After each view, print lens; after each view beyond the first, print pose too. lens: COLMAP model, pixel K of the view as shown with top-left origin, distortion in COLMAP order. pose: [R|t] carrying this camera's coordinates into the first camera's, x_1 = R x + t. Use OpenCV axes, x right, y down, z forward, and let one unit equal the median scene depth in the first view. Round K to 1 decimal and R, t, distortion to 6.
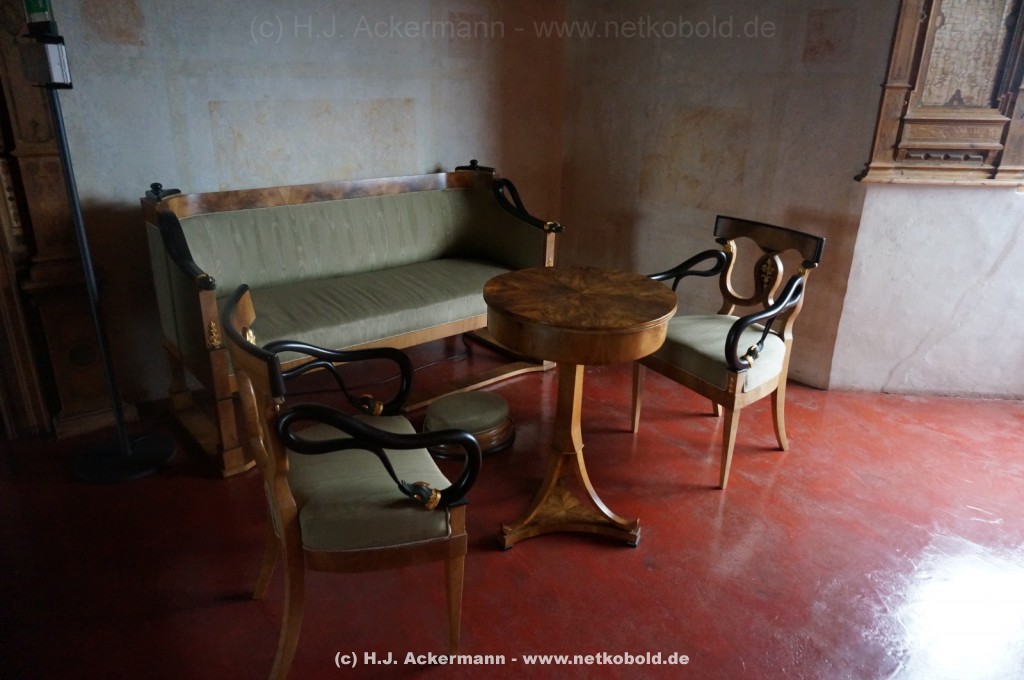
lens RADIAL K [[685.9, 0, 512.5], [0, 685.9, 345.8], [0, 0, 1]] dist [-0.039962, 0.030831]
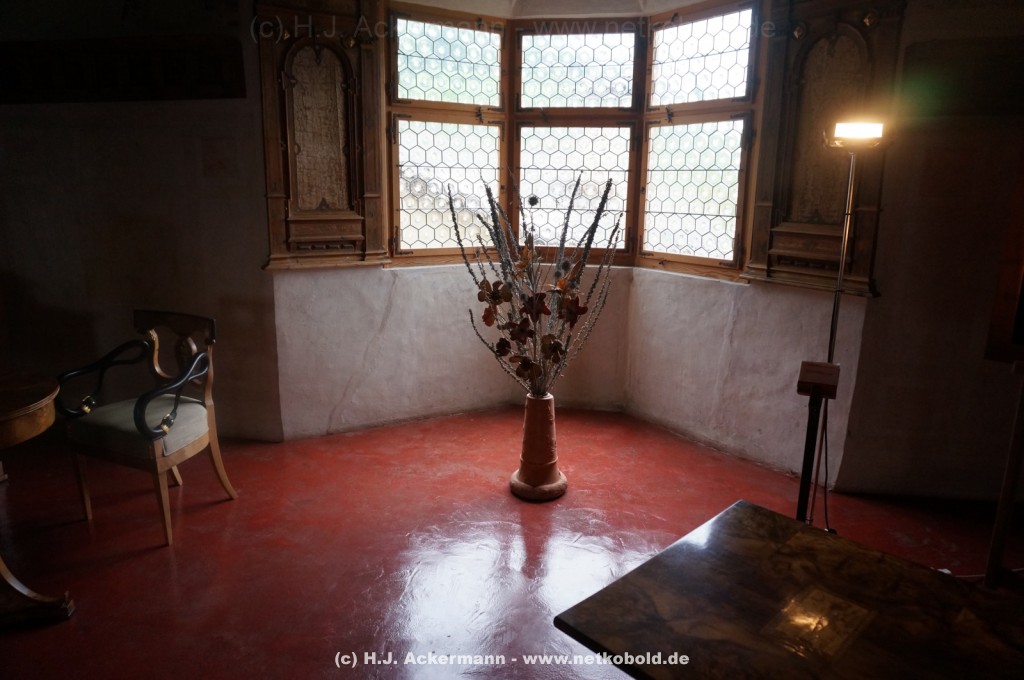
lens RADIAL K [[685.9, 0, 512.5], [0, 685.9, 345.8], [0, 0, 1]] dist [-0.039962, 0.030831]
pose [[0.810640, -0.135151, 0.569734, 0.150159], [0.203362, 0.977414, -0.057492, 0.058274], [-0.549096, 0.162467, 0.819816, -0.253974]]
